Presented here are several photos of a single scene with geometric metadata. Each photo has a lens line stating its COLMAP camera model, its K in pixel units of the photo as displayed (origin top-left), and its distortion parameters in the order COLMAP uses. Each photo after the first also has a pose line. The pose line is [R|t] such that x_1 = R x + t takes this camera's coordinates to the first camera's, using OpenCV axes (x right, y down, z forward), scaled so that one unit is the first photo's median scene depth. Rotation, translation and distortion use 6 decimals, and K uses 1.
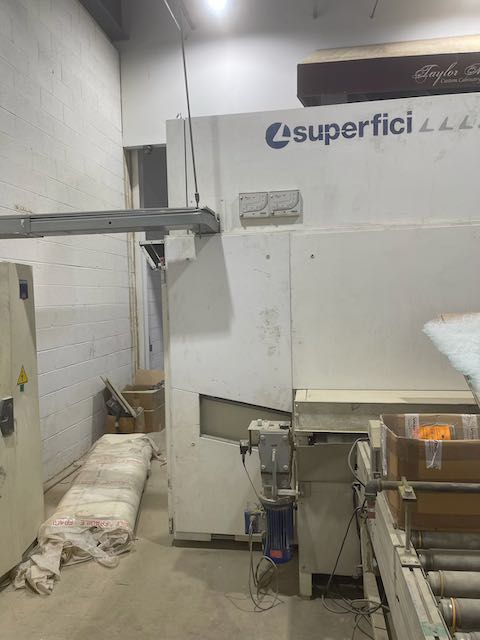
lens RADIAL K [[479.5, 0, 241.2], [0, 479.5, 323.1], [0, 0, 1]] dist [0.073598, -0.083429]
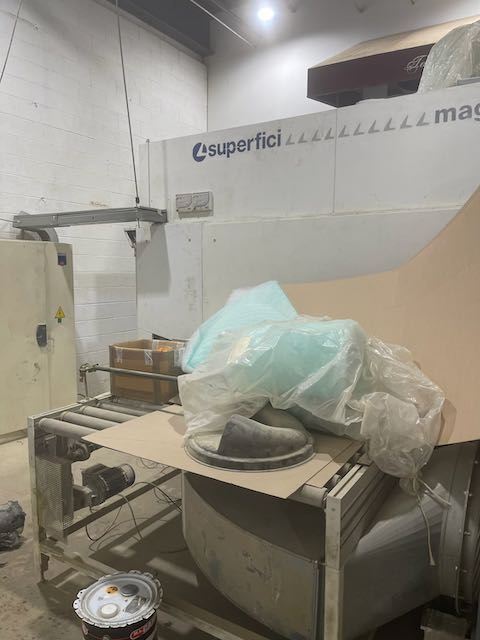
lens RADIAL K [[479.5, 0, 241.2], [0, 479.5, 323.1], [0, 0, 1]] dist [0.073598, -0.083429]
pose [[0.917108, 0.074543, -0.391606, 0.771237], [-0.052074, 0.996346, 0.067702, 0.001581], [0.395222, -0.041697, 0.917639, -0.249067]]
